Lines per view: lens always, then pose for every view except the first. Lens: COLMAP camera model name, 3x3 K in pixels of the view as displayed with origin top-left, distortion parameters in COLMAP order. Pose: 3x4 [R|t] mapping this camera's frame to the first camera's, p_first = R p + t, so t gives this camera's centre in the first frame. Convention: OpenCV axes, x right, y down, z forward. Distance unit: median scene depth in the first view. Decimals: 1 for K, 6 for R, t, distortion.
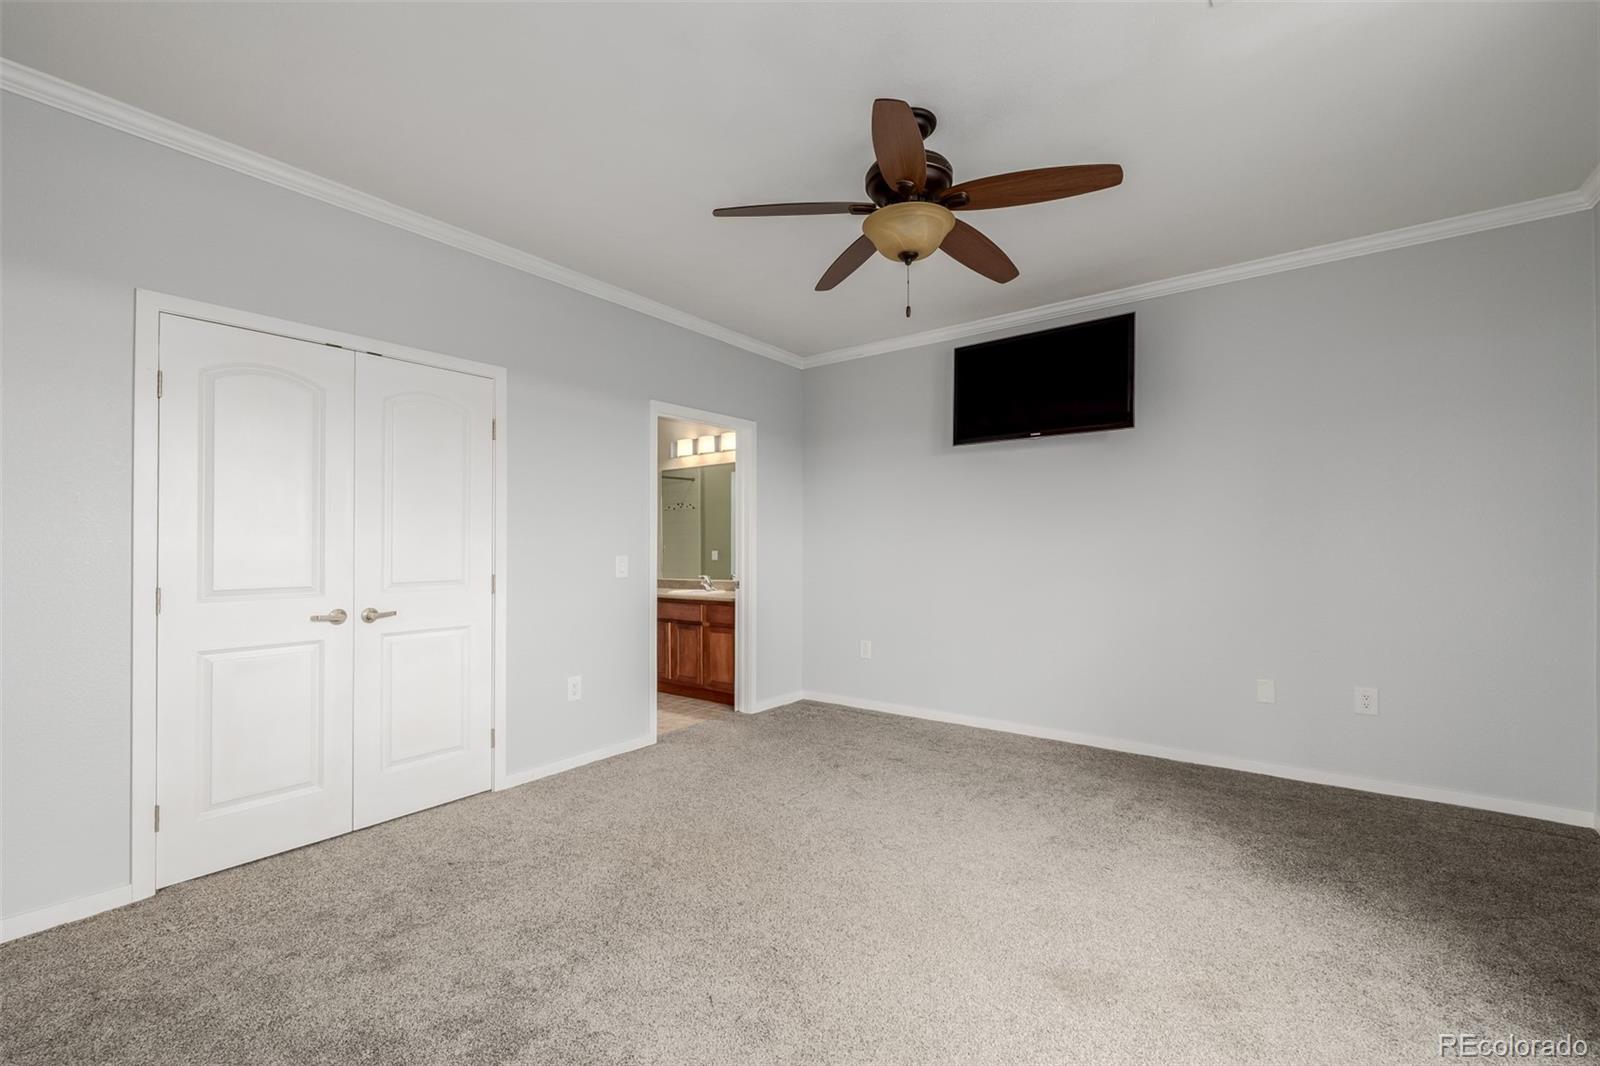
lens RADIAL K [[674.5, 0, 804.7], [0, 674.5, 540.3], [0, 0, 1]] dist [0.000677, 0.000306]
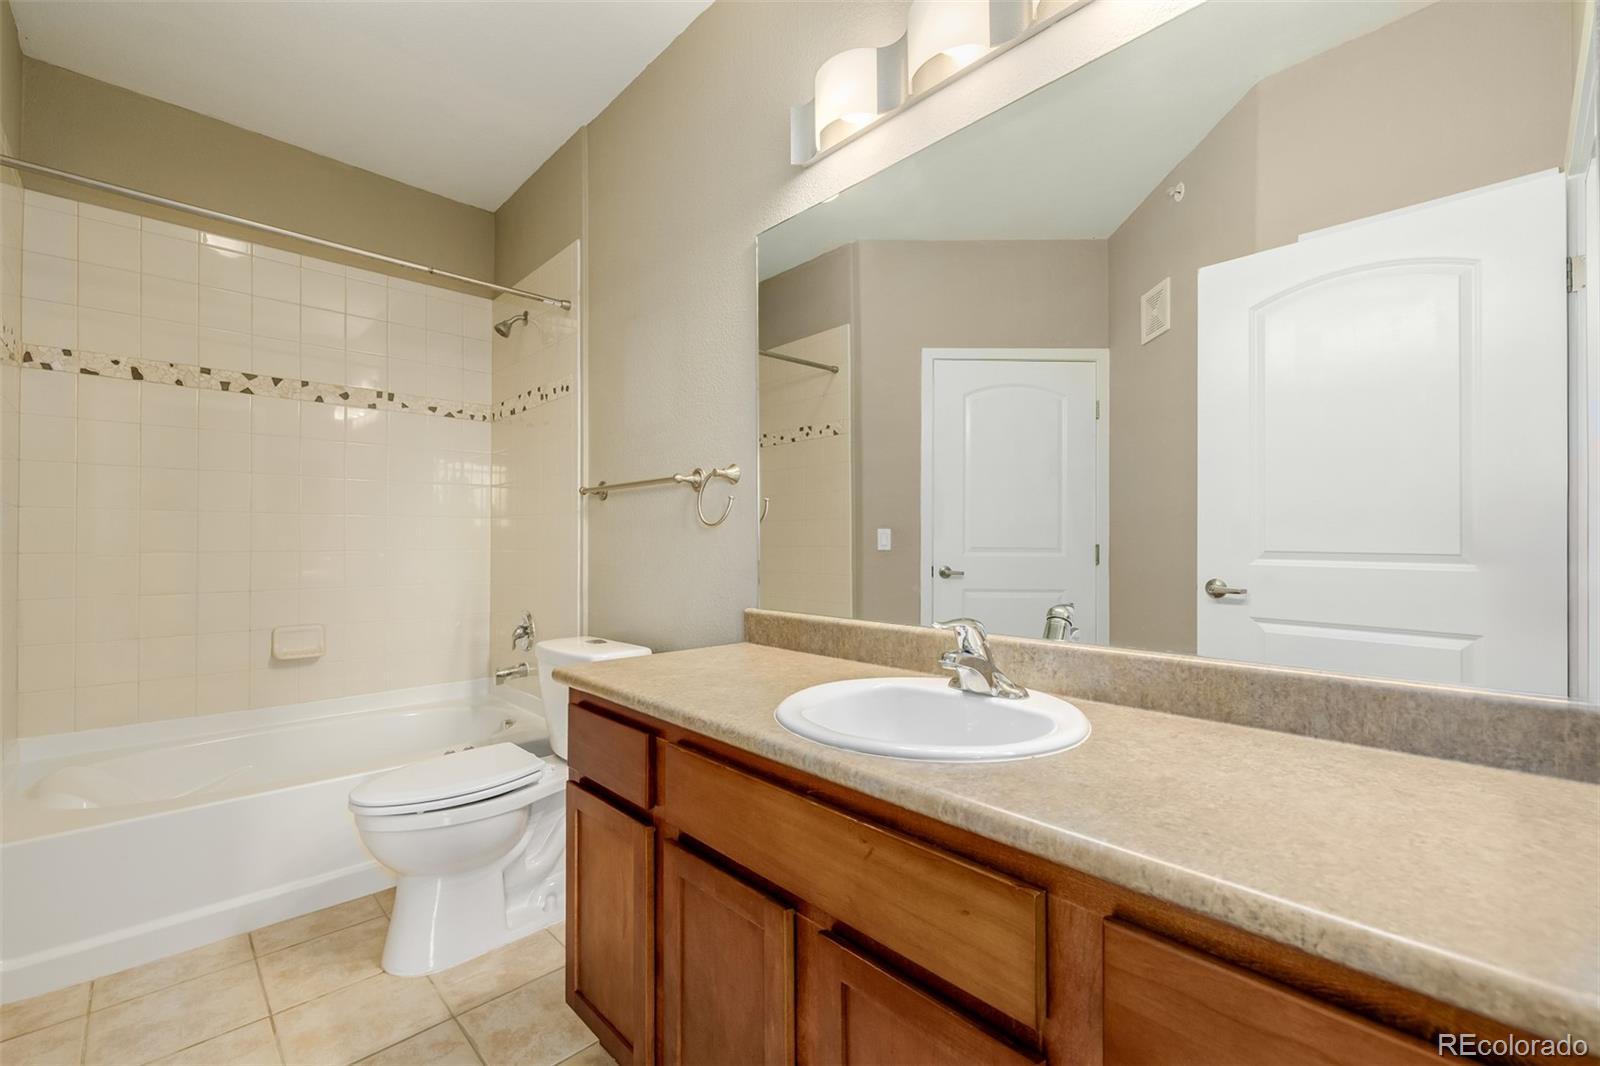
lens RADIAL K [[674.5, 0, 804.7], [0, 674.5, 540.3], [0, 0, 1]] dist [0.000677, 0.000306]
pose [[0.986651, 0.006447, -0.162721, -0.113245], [-0.005591, 0.999968, 0.005718, 0.020973], [0.162753, -0.004732, 0.986656, 0.561735]]
